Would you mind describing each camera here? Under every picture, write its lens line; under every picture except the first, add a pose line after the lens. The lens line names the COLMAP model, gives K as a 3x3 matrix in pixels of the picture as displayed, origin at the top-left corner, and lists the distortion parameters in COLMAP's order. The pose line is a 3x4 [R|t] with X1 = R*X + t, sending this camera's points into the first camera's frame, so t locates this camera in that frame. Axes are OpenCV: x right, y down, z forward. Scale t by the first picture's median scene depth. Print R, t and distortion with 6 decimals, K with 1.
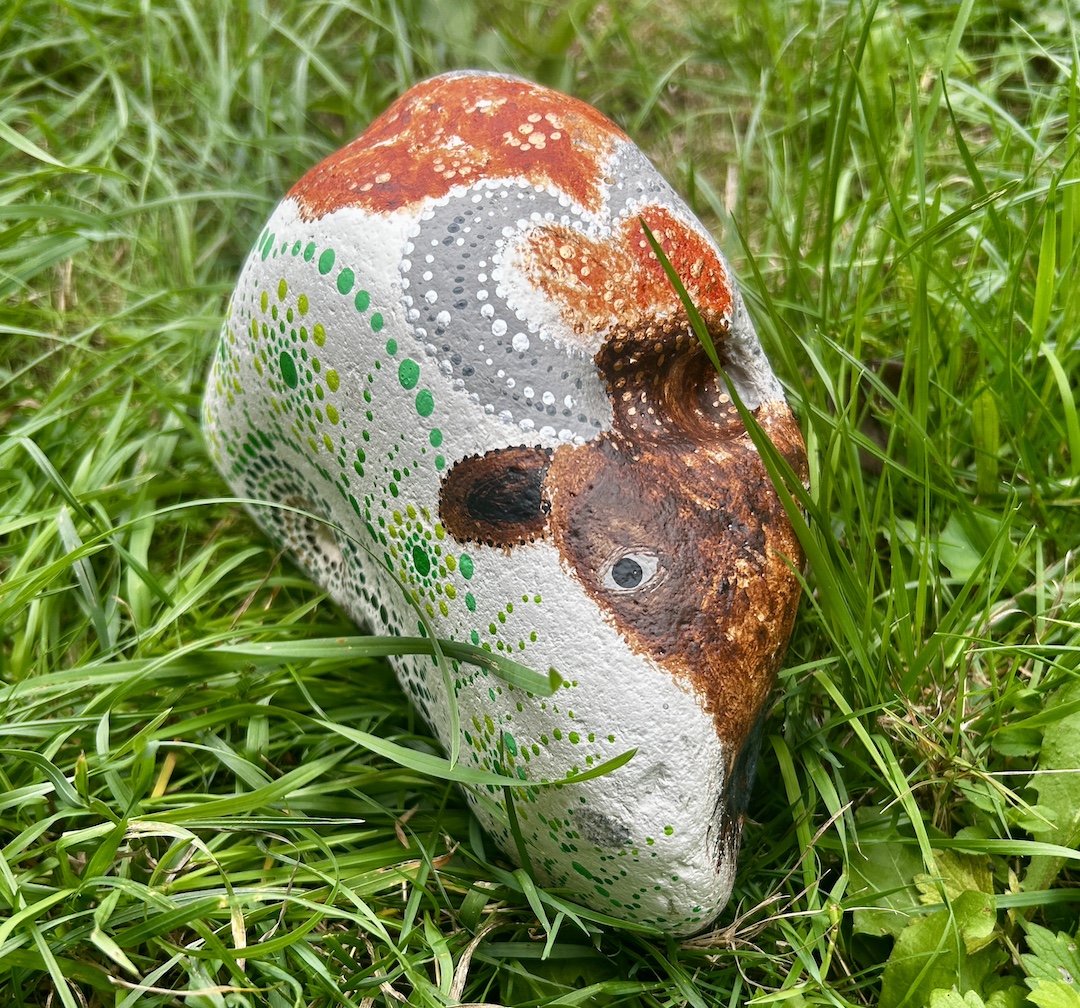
lens RADIAL K [[1289.7, 0, 585.1], [0, 1289.7, 666.2], [0, 0, 1]] dist [0.188682, -0.850169]
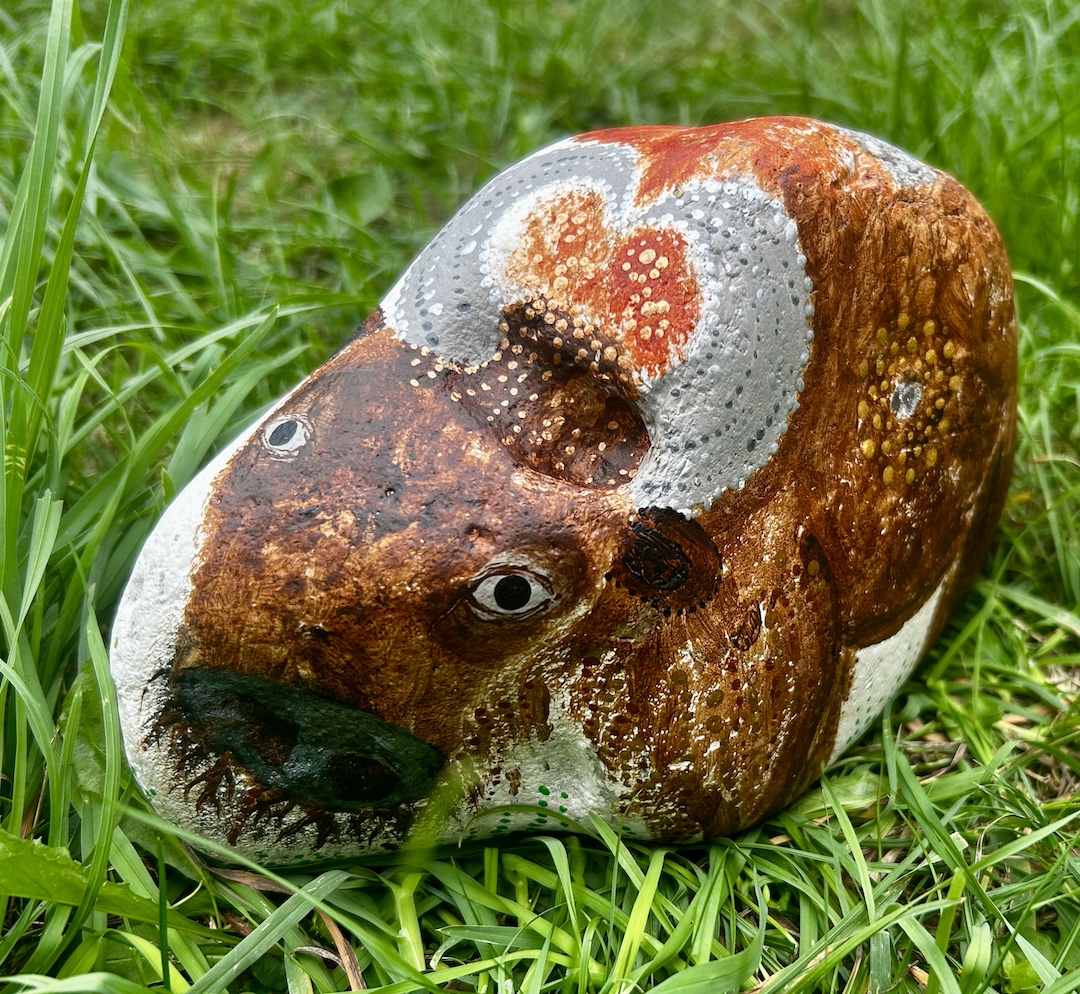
lens RADIAL K [[1223.2, 0, 665.1], [0, 1223.2, 543.9], [0, 0, 1]] dist [0.202662, -0.868108]
pose [[0.330540, 0.548345, -0.768154, 0.830645], [-0.739015, 0.656613, 0.150721, -0.346838], [0.587027, 0.517858, 0.622272, 0.608645]]
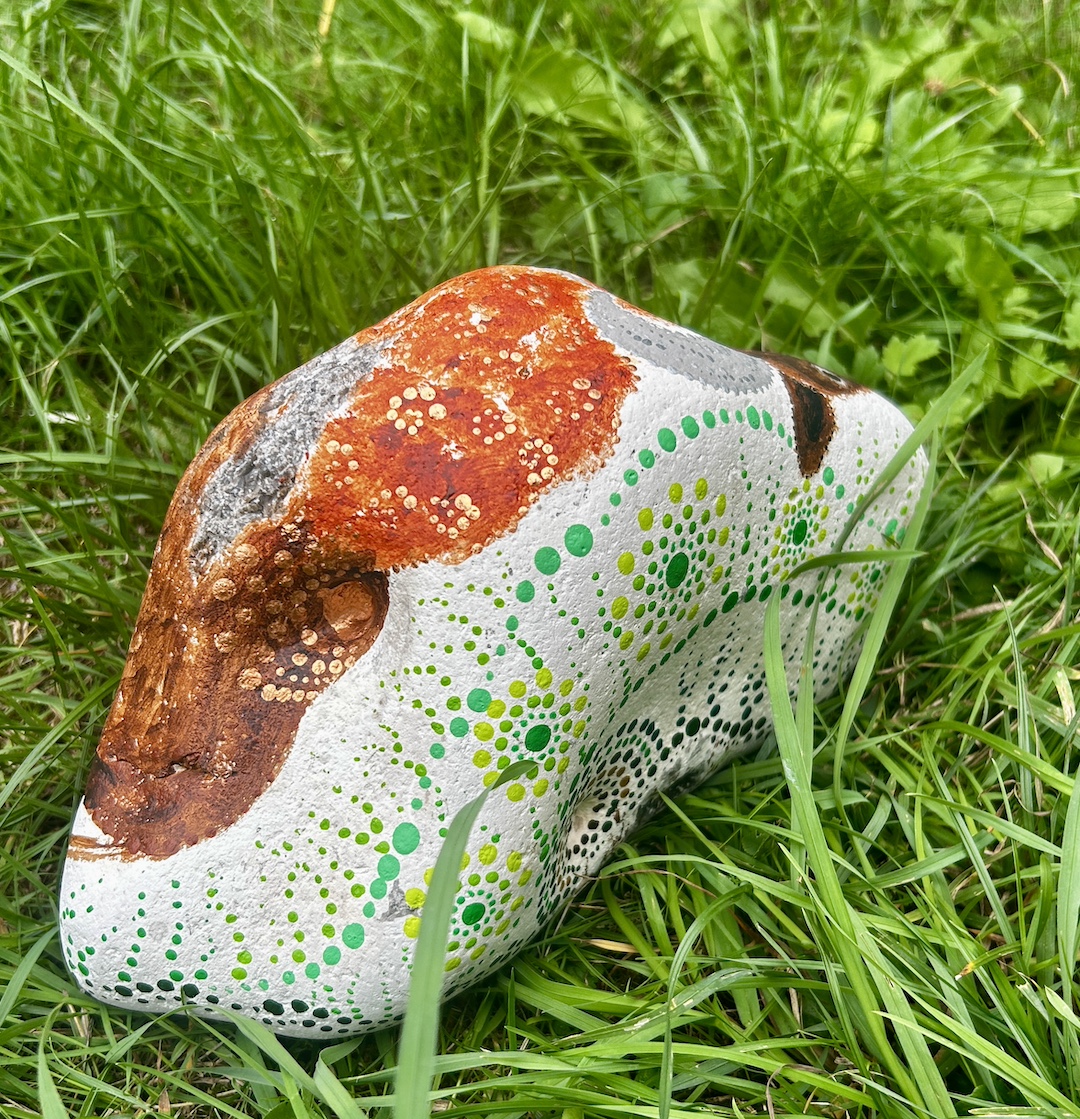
lens RADIAL K [[1367.6, 0, 541.0], [0, 1367.6, 617.4], [0, 0, 1]] dist [0.239672, -1.404084]
pose [[-0.196675, -0.630020, 0.751261, -1.146572], [0.736385, 0.410978, 0.537433, -0.959972], [-0.647345, 0.658917, 0.383109, 0.762480]]
